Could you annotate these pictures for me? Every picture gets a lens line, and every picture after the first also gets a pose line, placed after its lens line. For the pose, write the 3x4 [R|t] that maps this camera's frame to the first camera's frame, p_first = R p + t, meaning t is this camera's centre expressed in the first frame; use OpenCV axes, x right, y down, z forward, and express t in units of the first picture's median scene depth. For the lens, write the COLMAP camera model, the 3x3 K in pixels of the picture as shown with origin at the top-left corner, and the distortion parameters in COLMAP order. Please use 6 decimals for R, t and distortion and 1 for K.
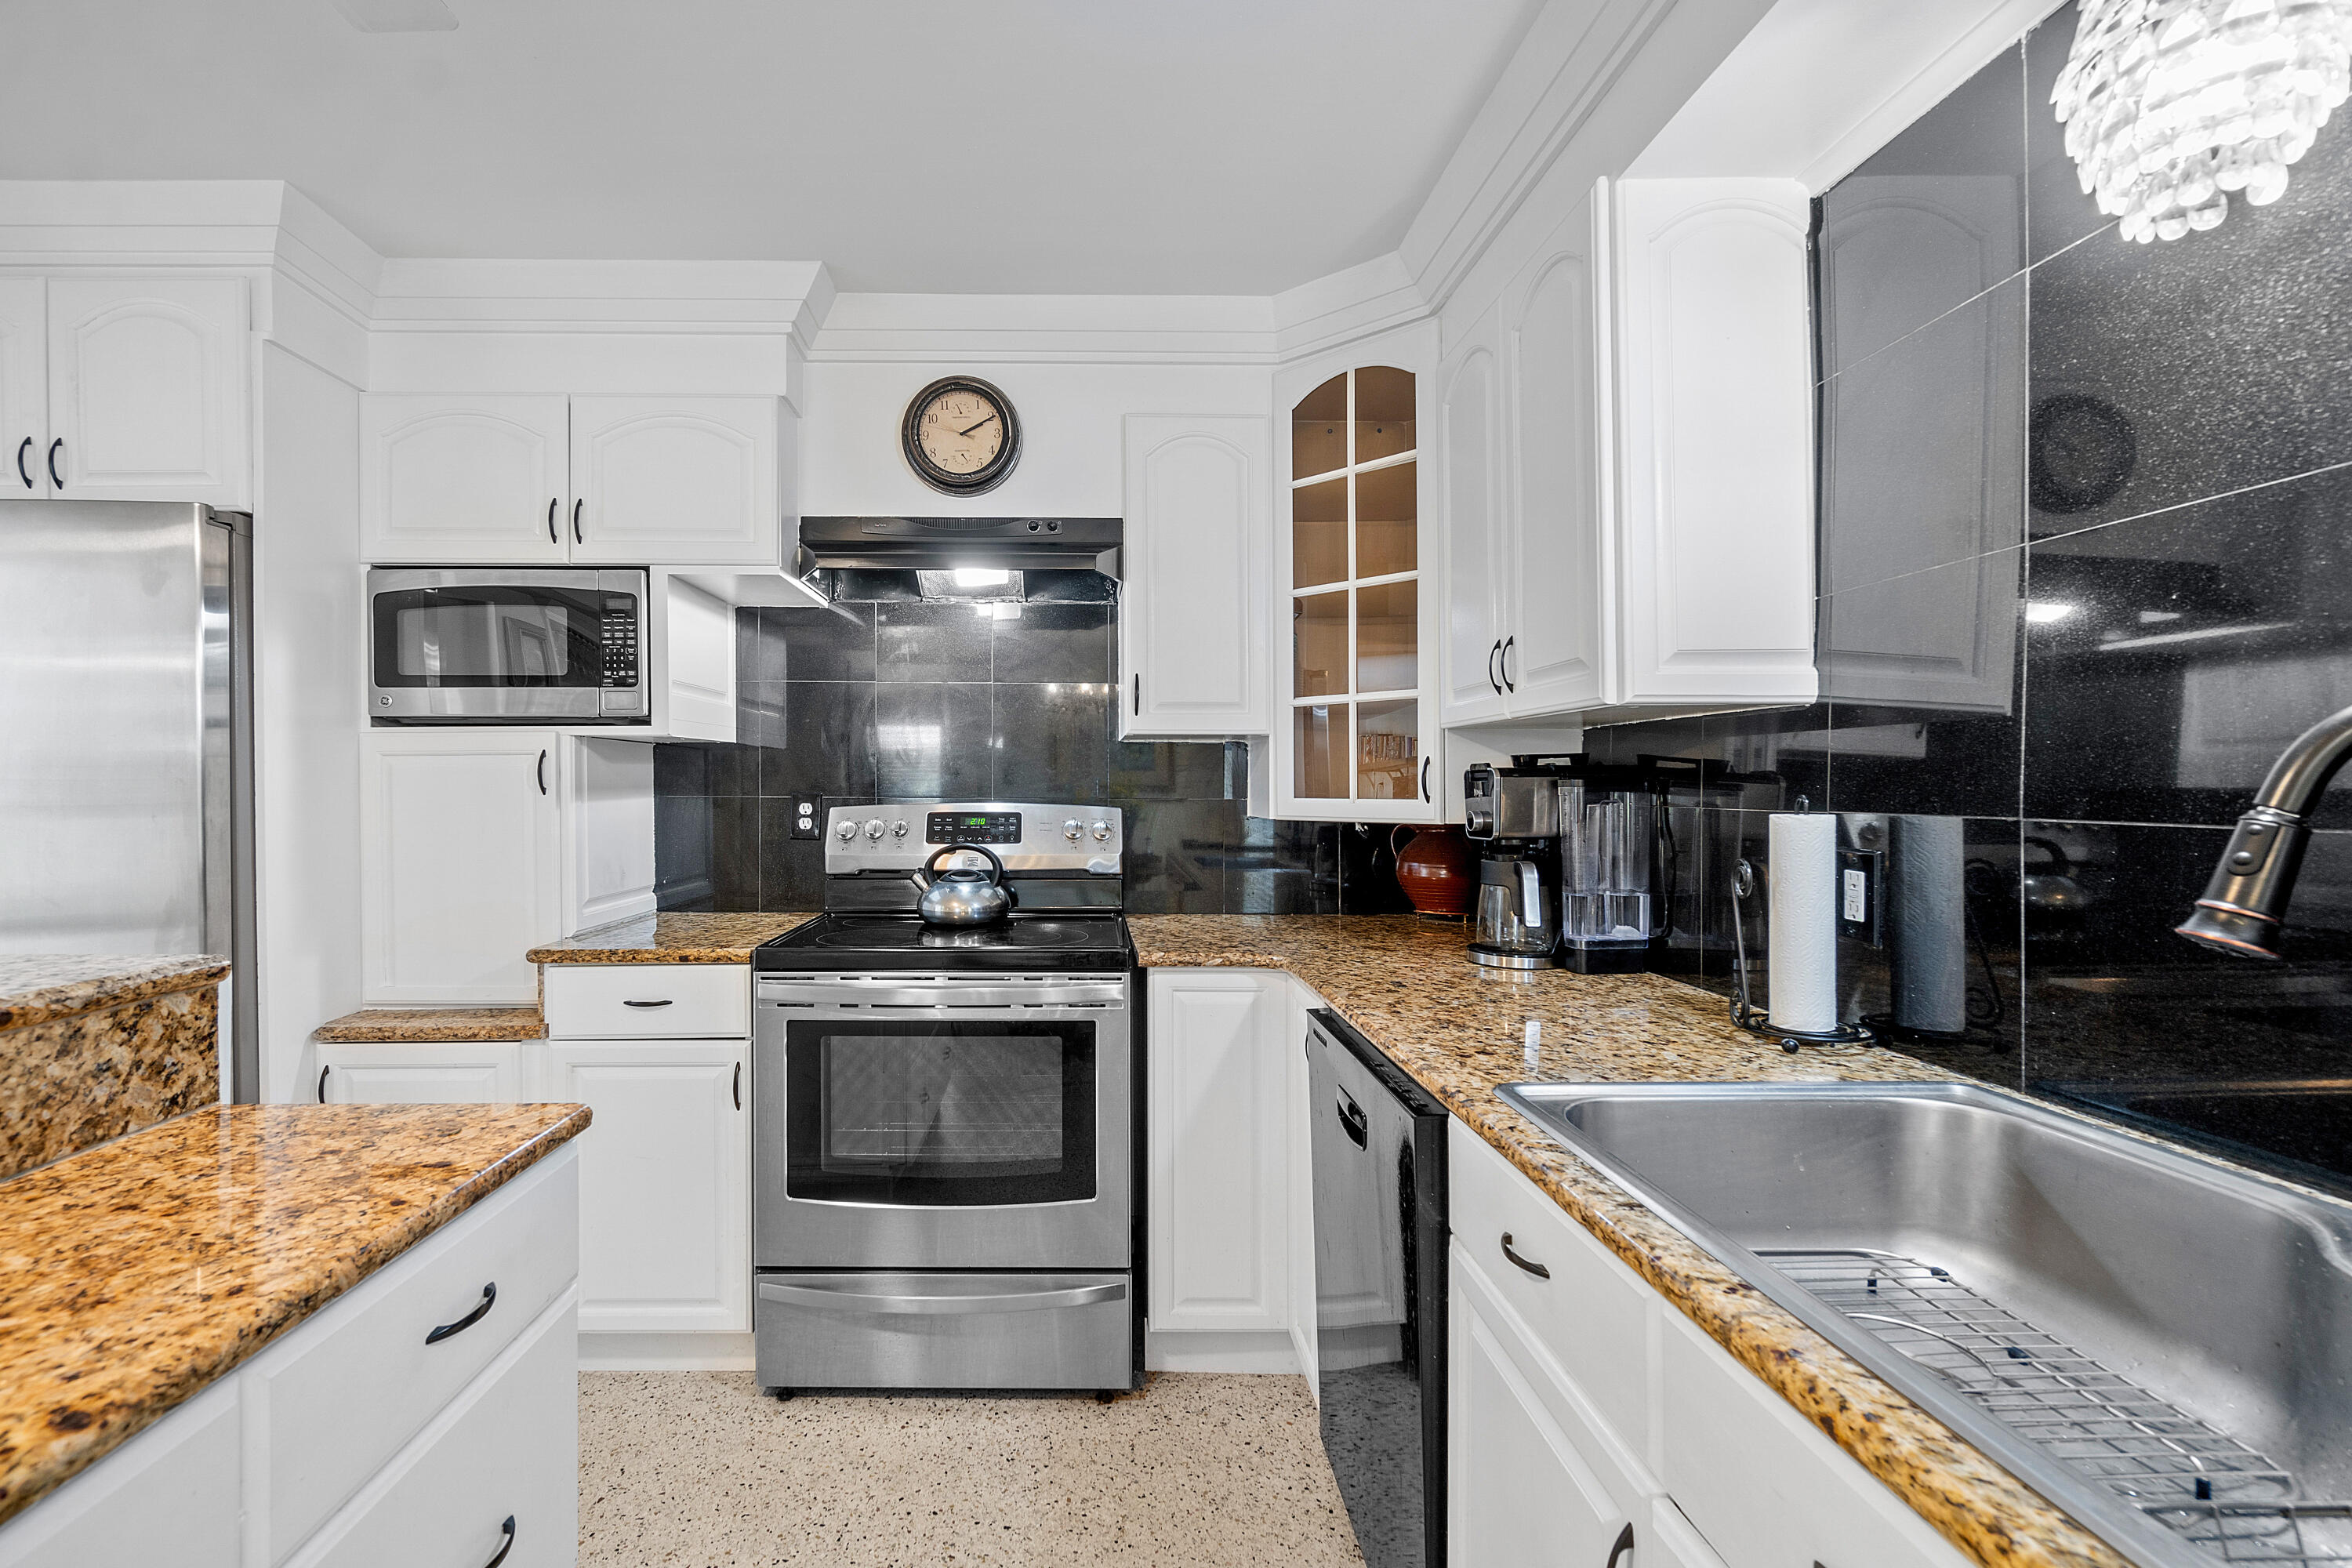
lens RADIAL K [[1032.7, 0, 1055.9], [0, 1032.7, 756.8], [0, 0, 1]] dist [-0.000937, -0.000067]
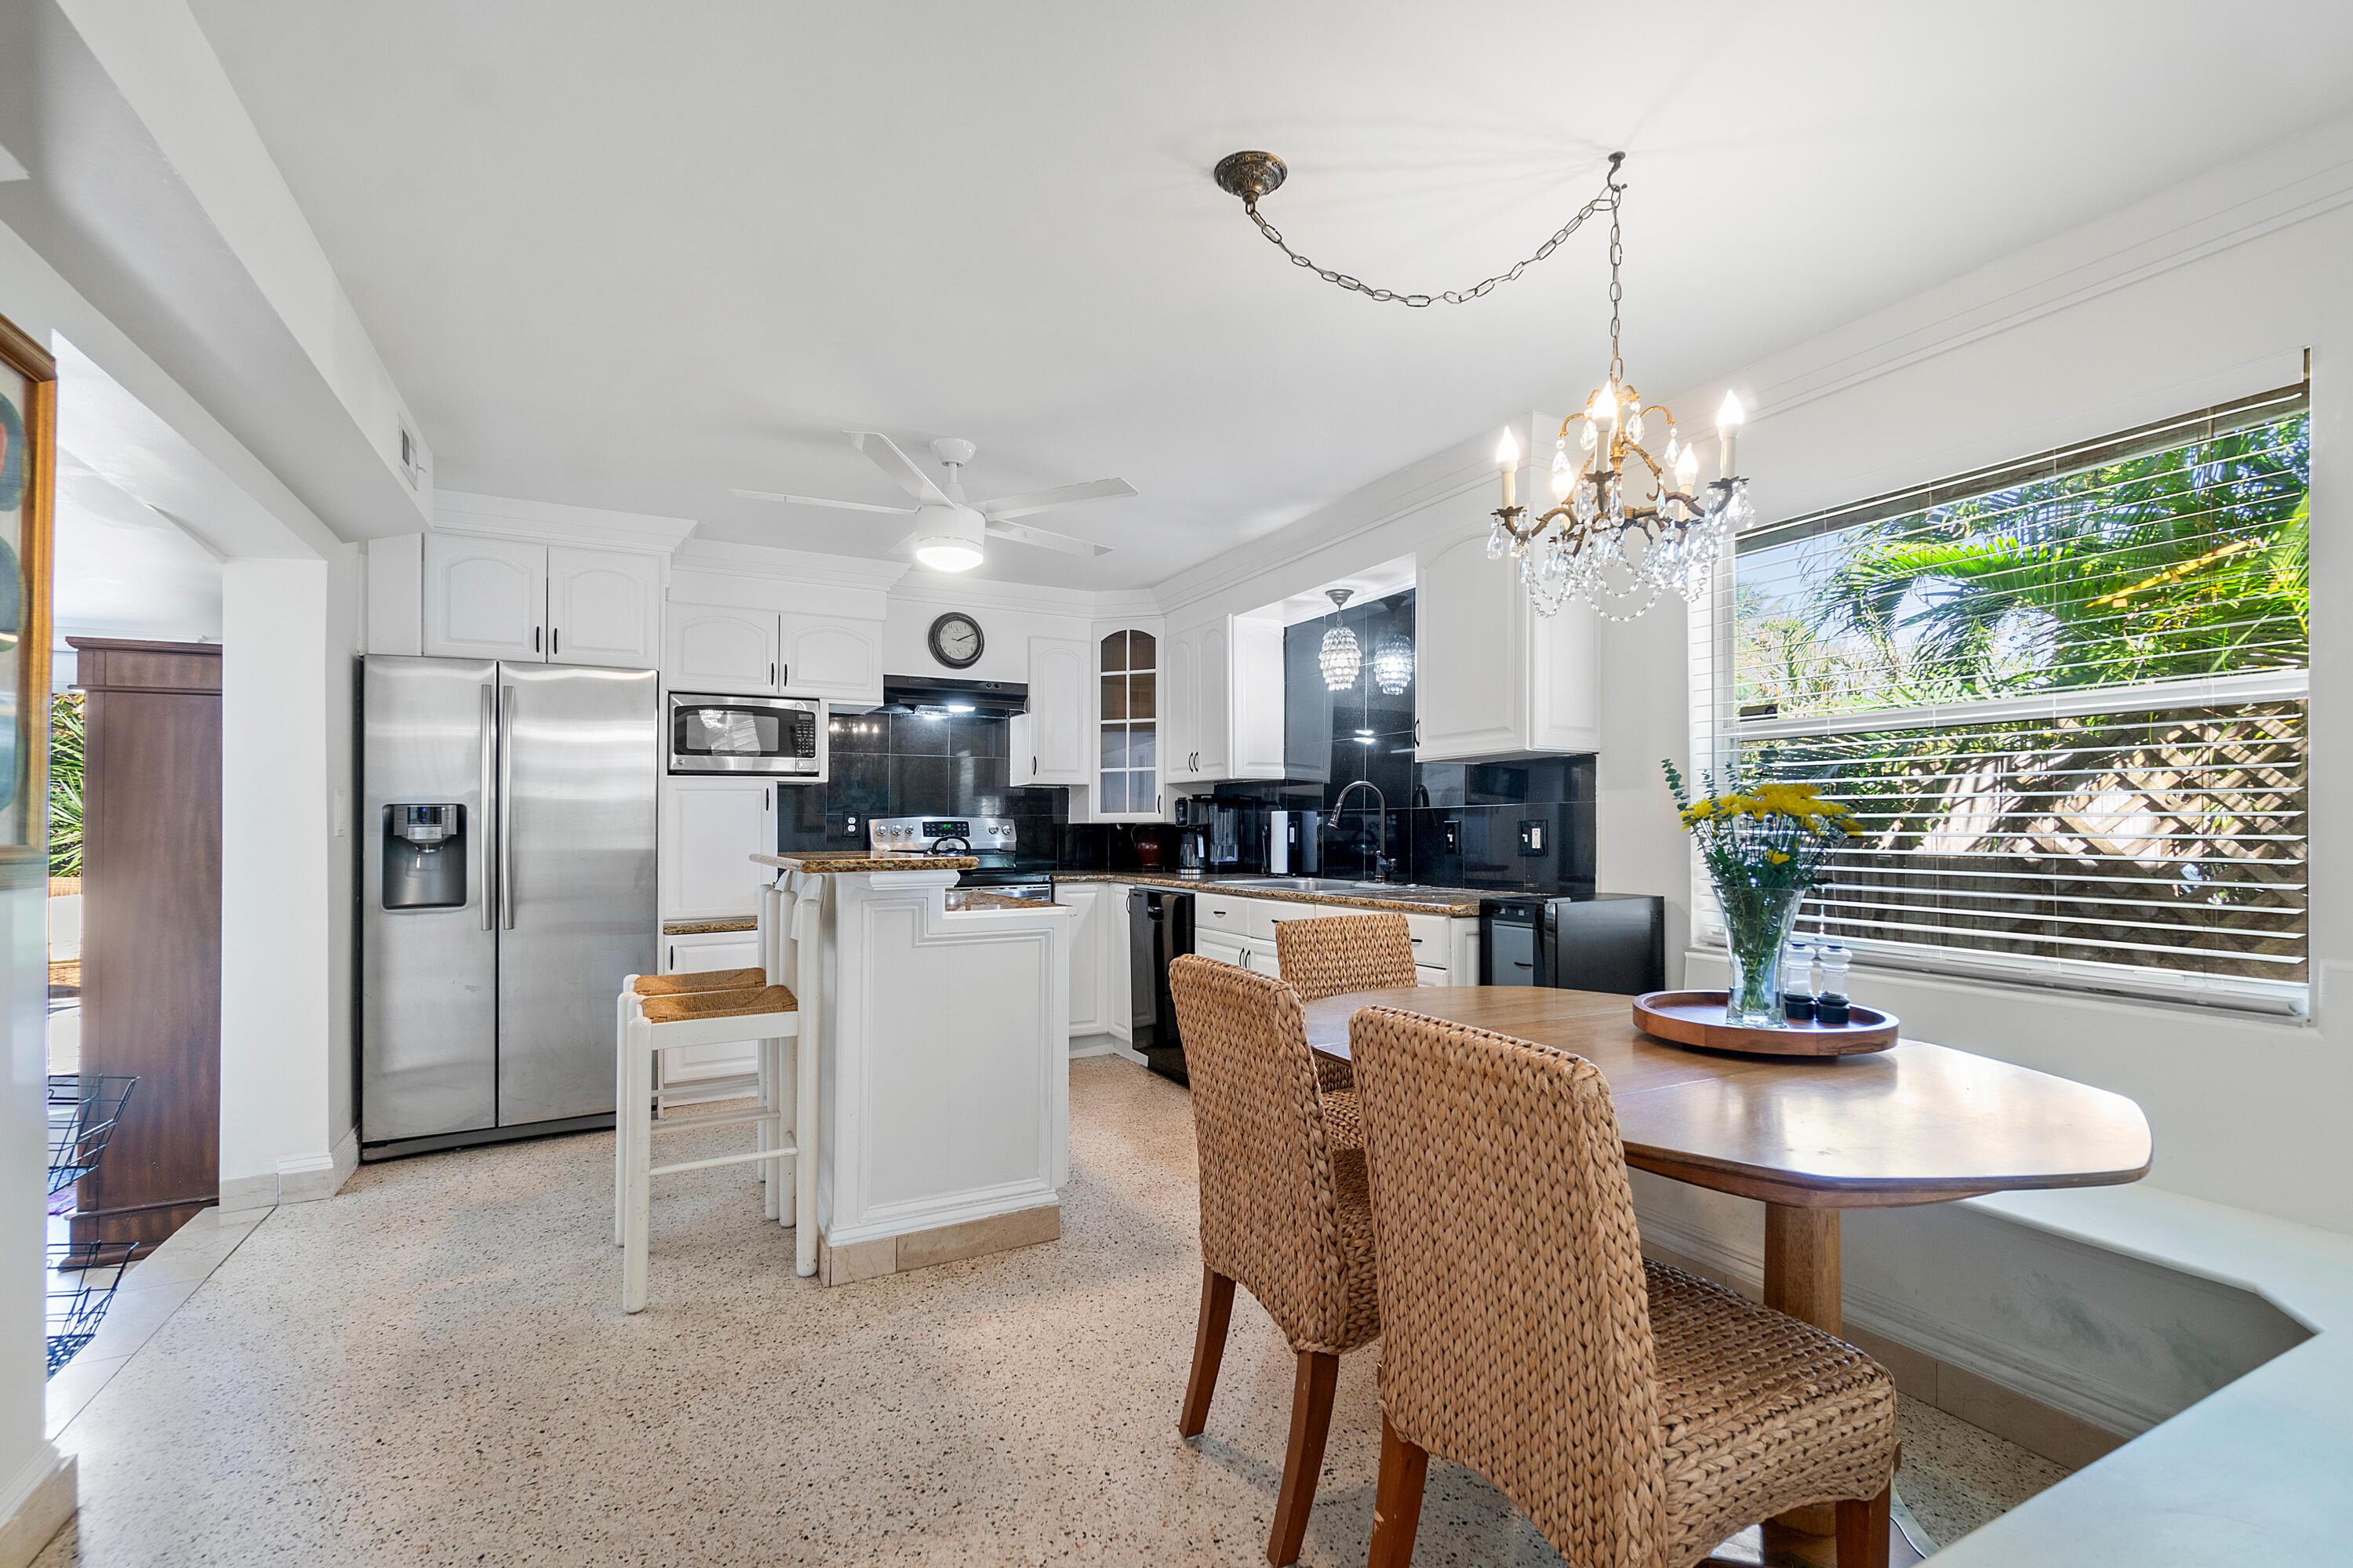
lens RADIAL K [[1029.5, 0, 1167.6], [0, 1029.5, 835.9], [0, 0, 1]] dist [0.000576, 0.000089]
pose [[0.886906, -0.010889, 0.461821, -0.732563], [-0.005846, 0.999378, 0.034791, 0.011742], [-0.461912, -0.033556, 0.886291, -1.148674]]
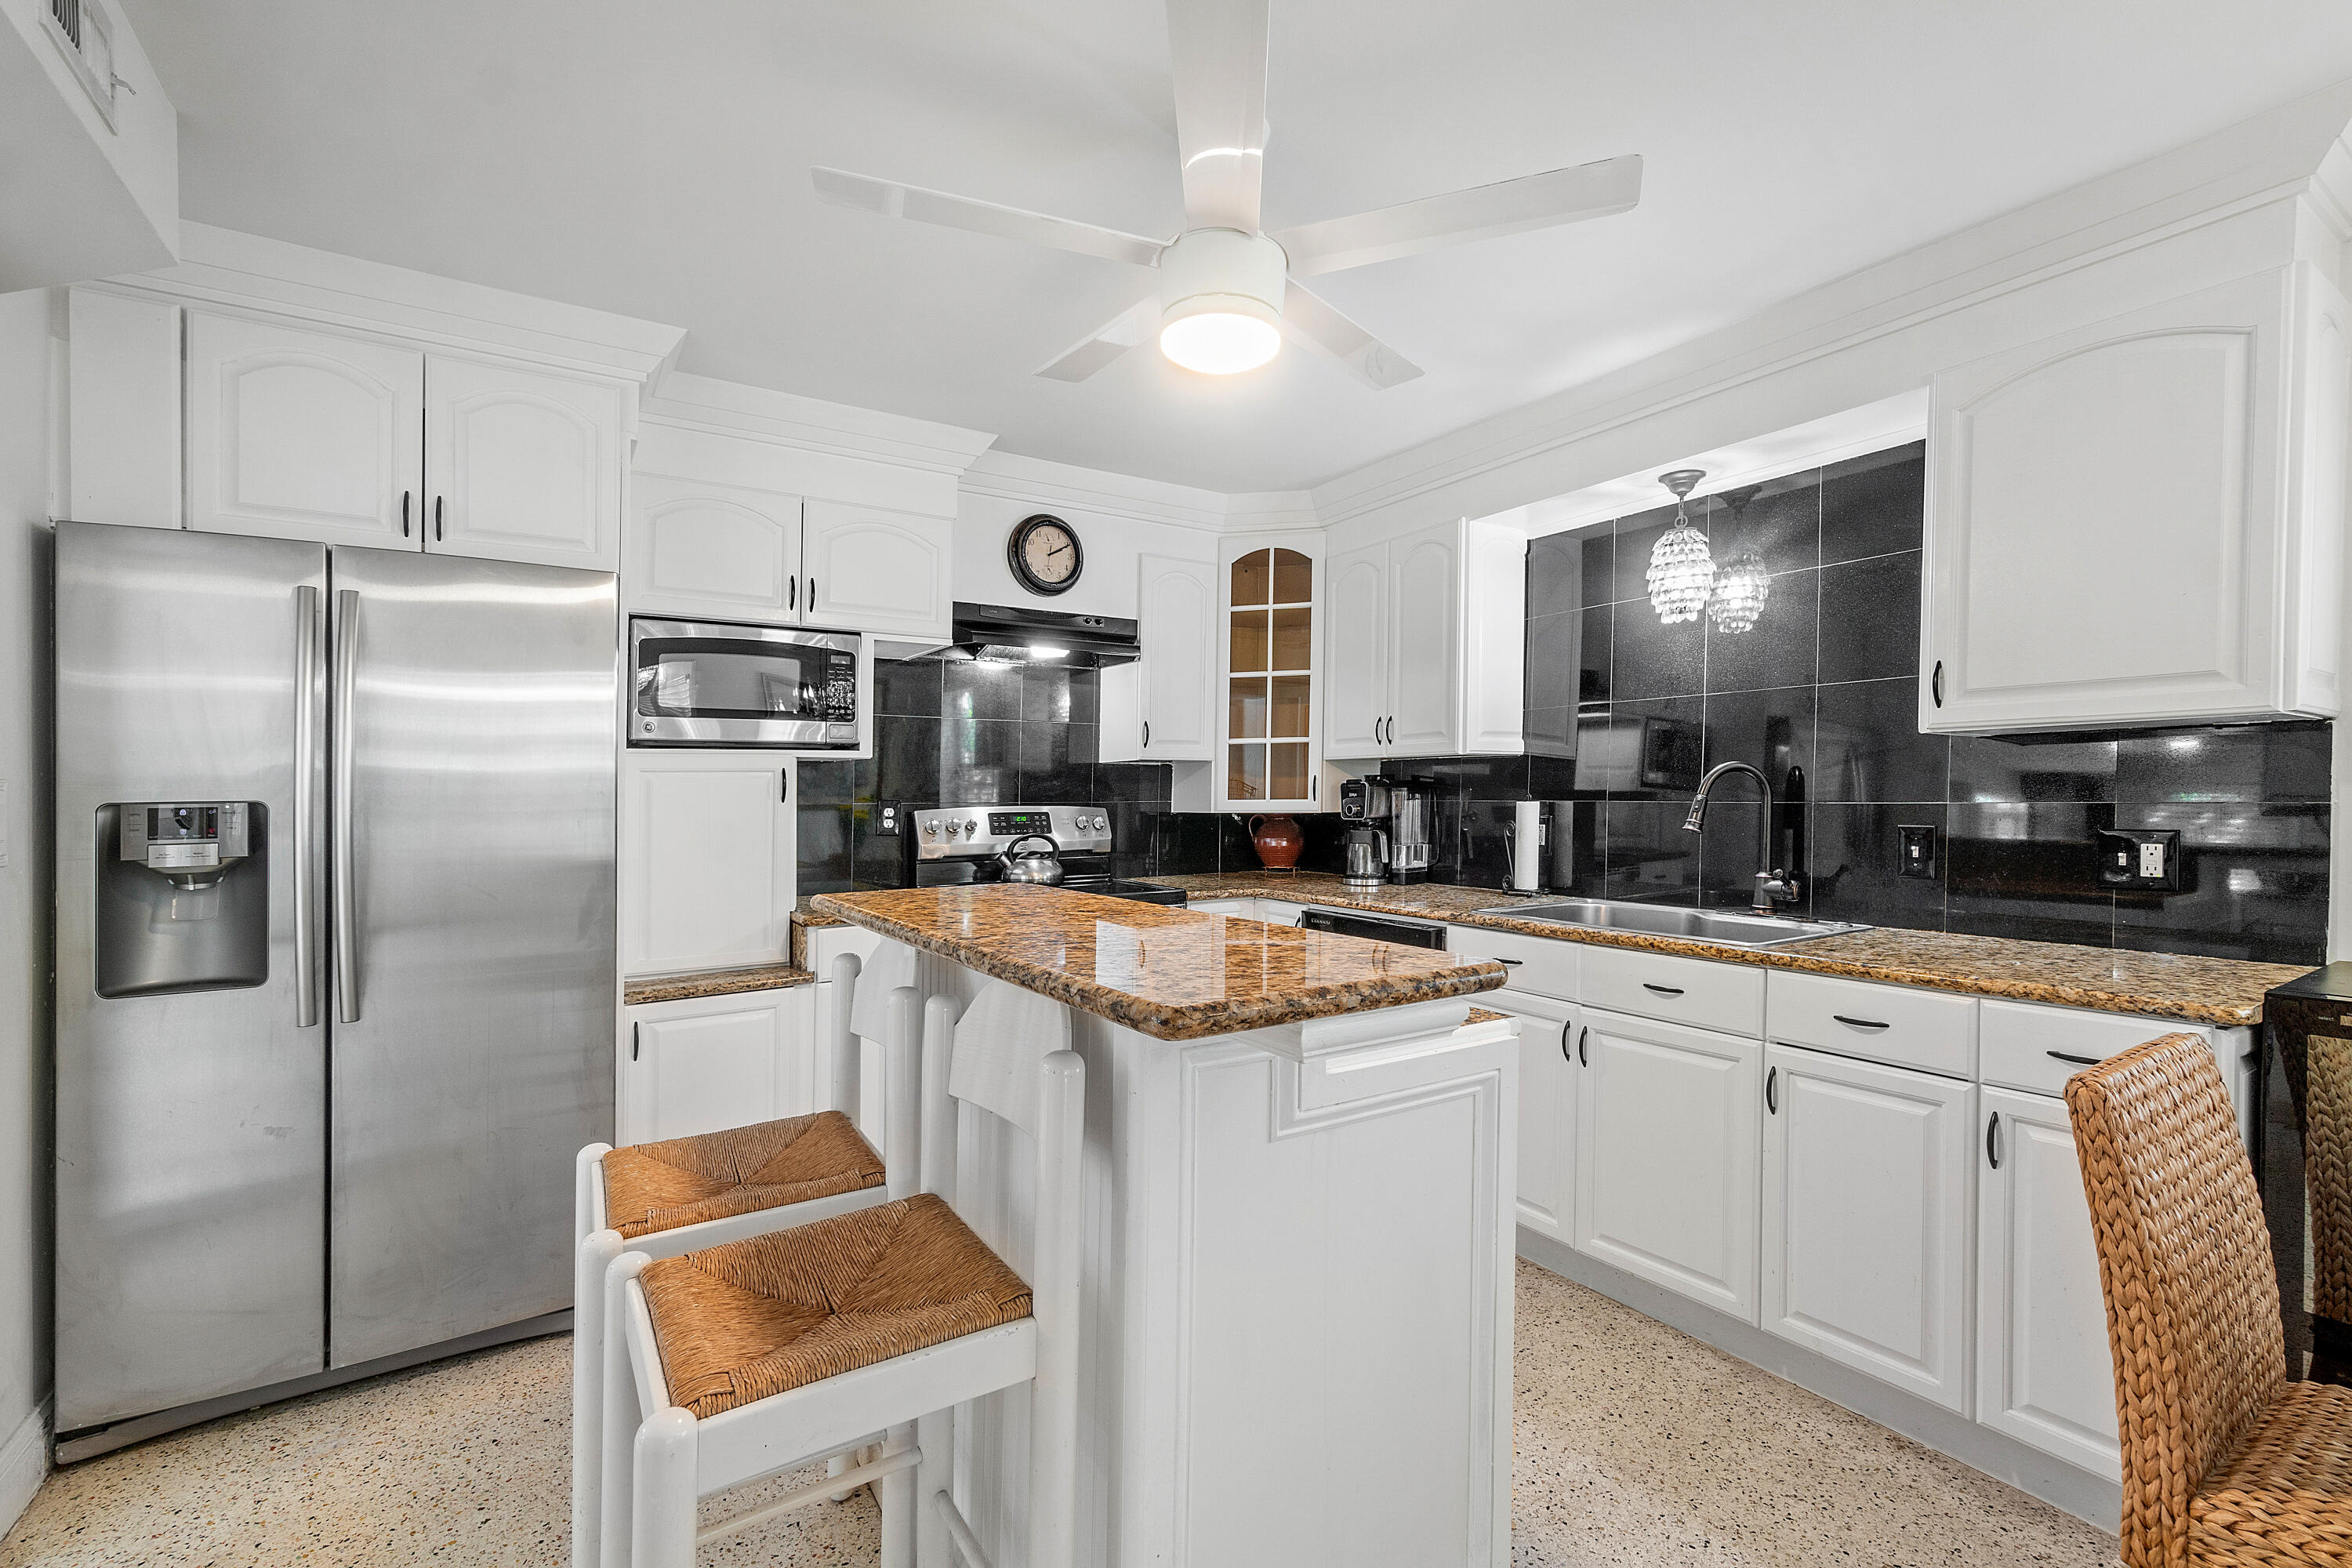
lens RADIAL K [[1023.0, 0, 1167.0], [0, 1023.0, 795.4], [0, 0, 1]] dist [0.000189, 0.000379]
pose [[0.847303, -0.008440, 0.531043, -0.772549], [-0.007154, 0.999602, 0.027302, -0.011349], [-0.531062, -0.026932, 0.846905, -0.354685]]
